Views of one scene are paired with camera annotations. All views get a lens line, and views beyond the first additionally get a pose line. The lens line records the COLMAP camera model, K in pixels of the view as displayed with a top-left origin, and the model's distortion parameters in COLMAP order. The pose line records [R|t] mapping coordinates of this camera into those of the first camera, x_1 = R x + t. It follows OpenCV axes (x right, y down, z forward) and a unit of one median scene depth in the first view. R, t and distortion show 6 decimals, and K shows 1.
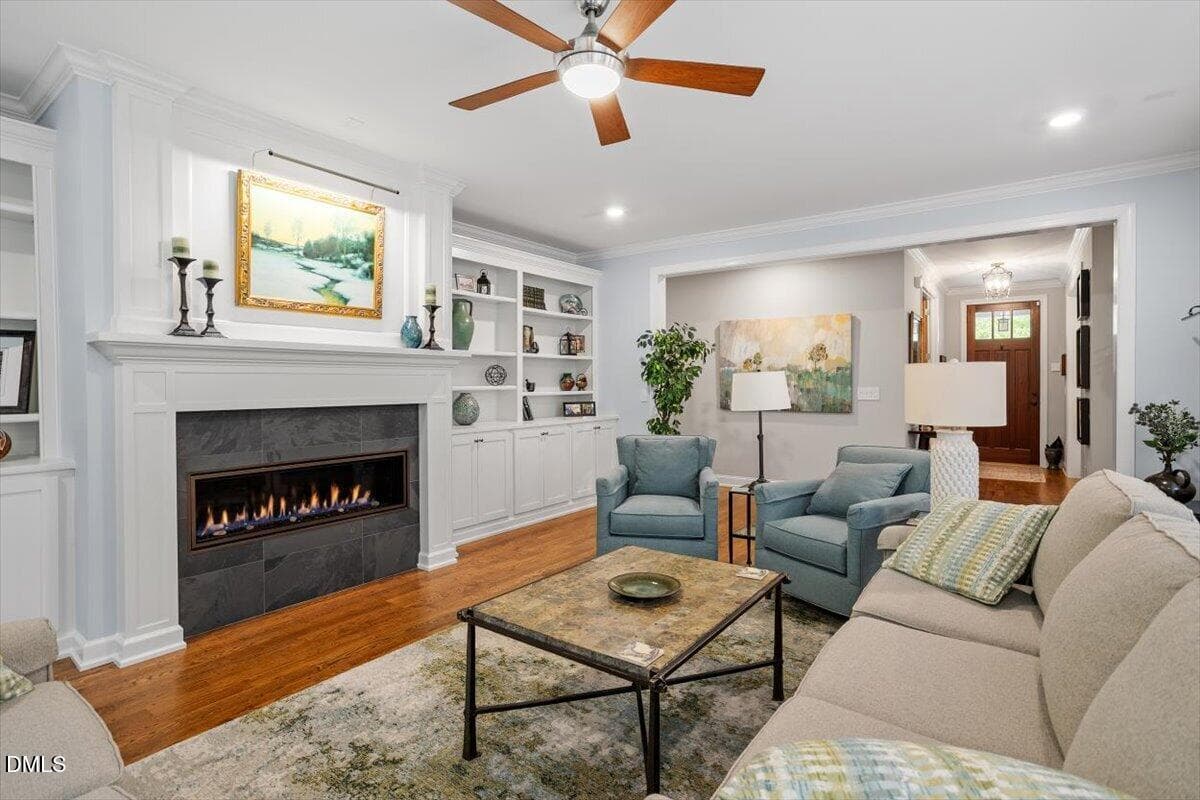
lens RADIAL K [[595.2, 0, 595.6], [0, 595.2, 393.1], [0, 0, 1]] dist [-0.015145, 0.000853]
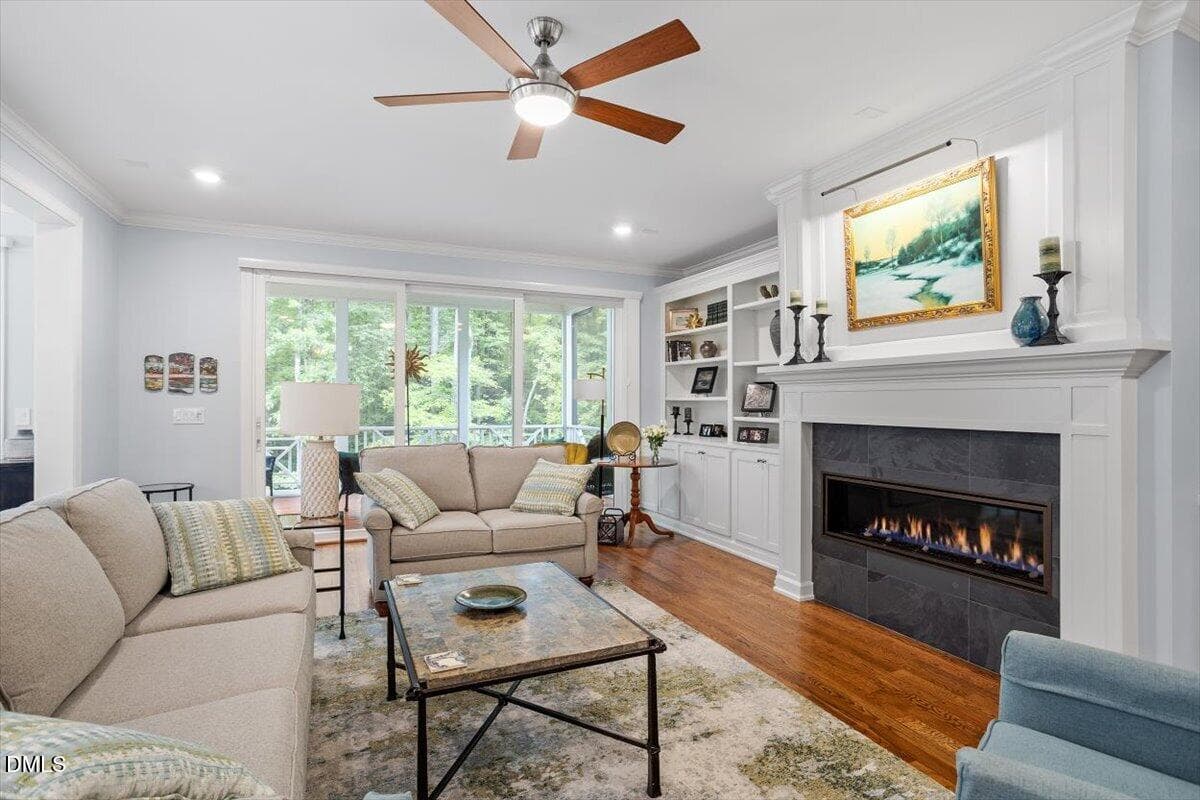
lens RADIAL K [[595.2, 0, 597.9], [0, 595.2, 399.5], [0, 0, 1]] dist [-0.015145, 0.000853]
pose [[-0.497120, 0.004790, -0.867669, 0.555214], [-0.009535, 0.999894, 0.010983, -0.023562], [0.867630, 0.013733, -0.497021, 1.043345]]
